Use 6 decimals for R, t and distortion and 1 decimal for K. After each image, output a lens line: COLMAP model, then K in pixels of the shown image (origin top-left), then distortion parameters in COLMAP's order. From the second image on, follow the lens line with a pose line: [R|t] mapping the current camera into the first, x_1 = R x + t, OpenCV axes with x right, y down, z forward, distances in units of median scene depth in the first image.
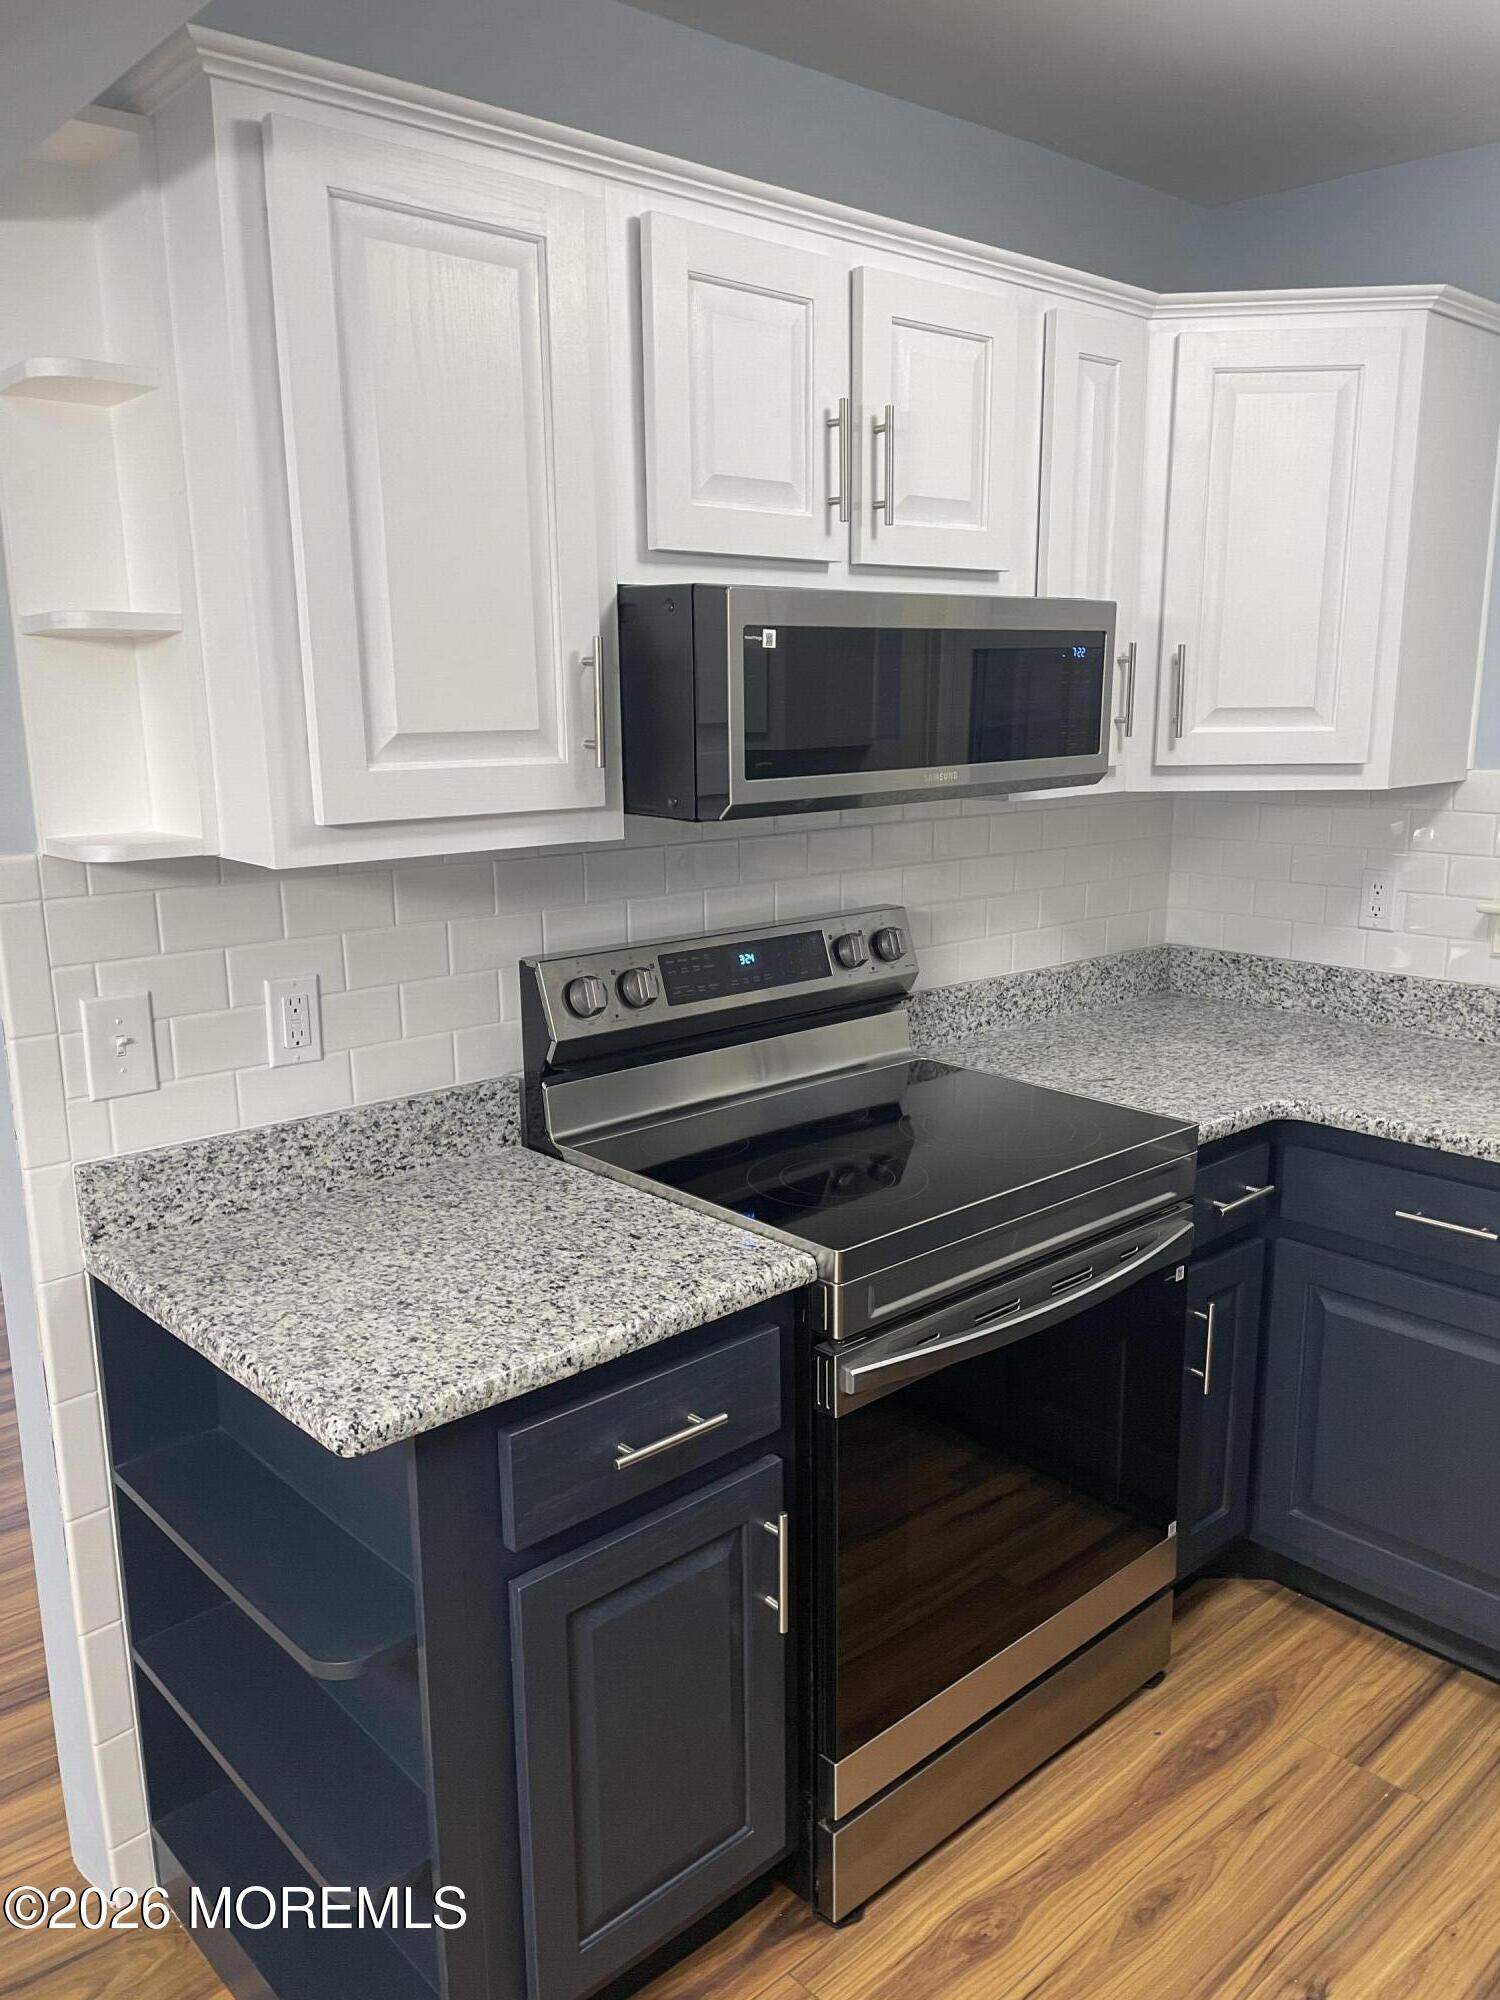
lens RADIAL K [[1513.9, 0, 768.4], [0, 1513.9, 1017.1], [0, 0, 1]] dist [0.091743, -0.116952]
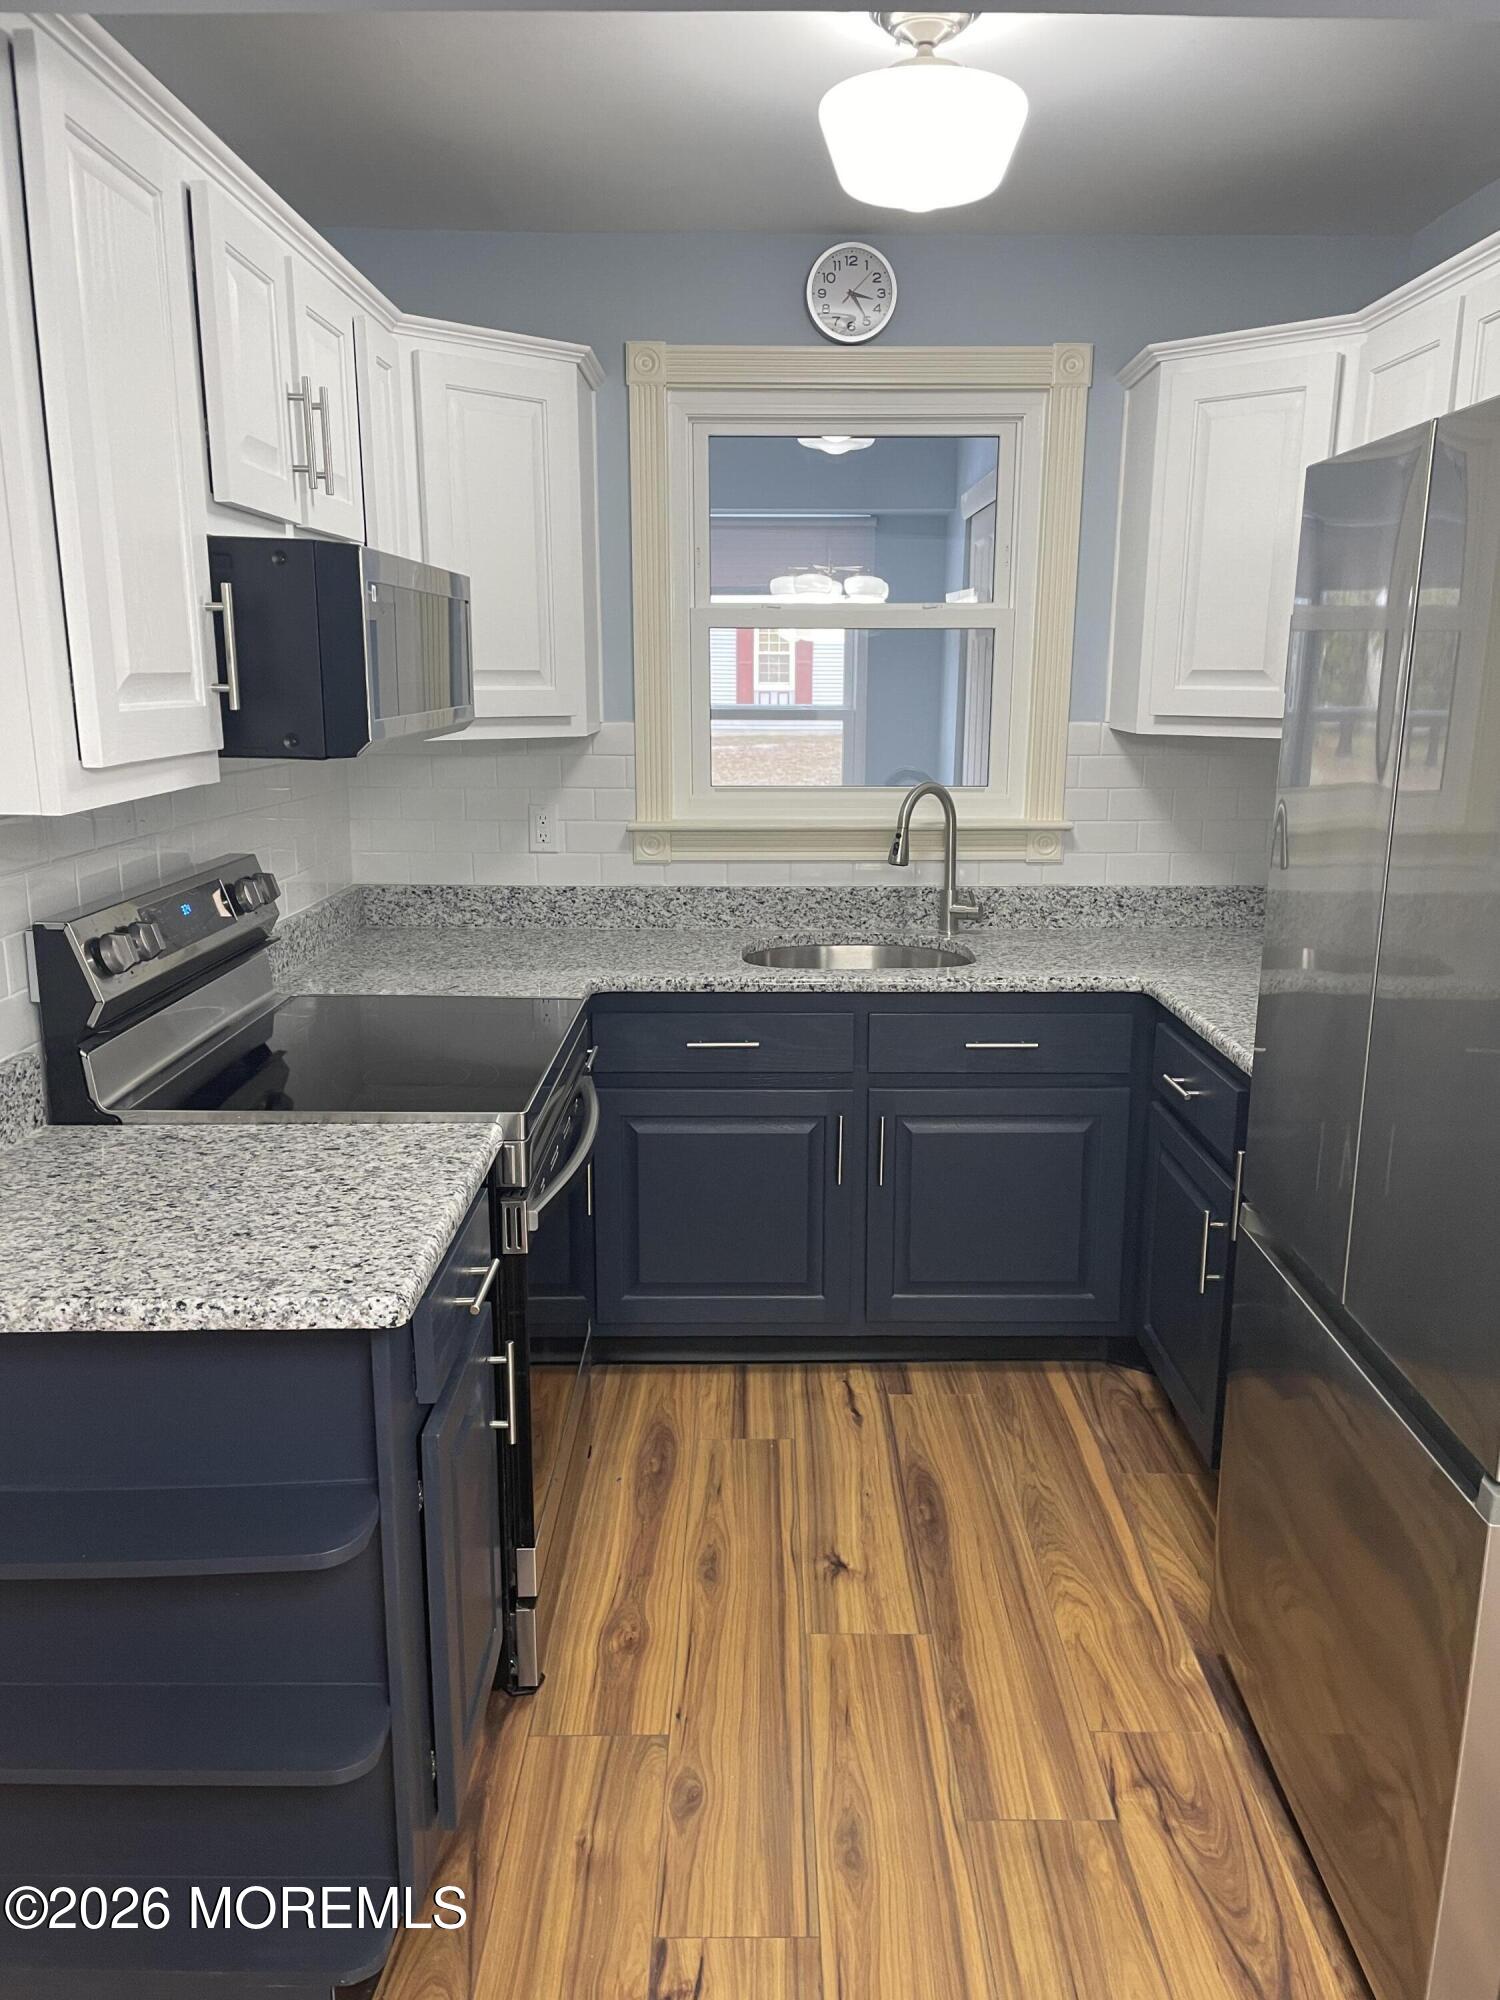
lens RADIAL K [[1513.9, 0, 779.1], [0, 1513.9, 1020.7], [0, 0, 1]] dist [0.091743, -0.116952]
pose [[0.668565, -0.158008, 0.726674, -0.565755], [0.149958, 0.985738, 0.076372, 0.017765], [-0.728377, 0.057911, 0.682725, 0.023593]]
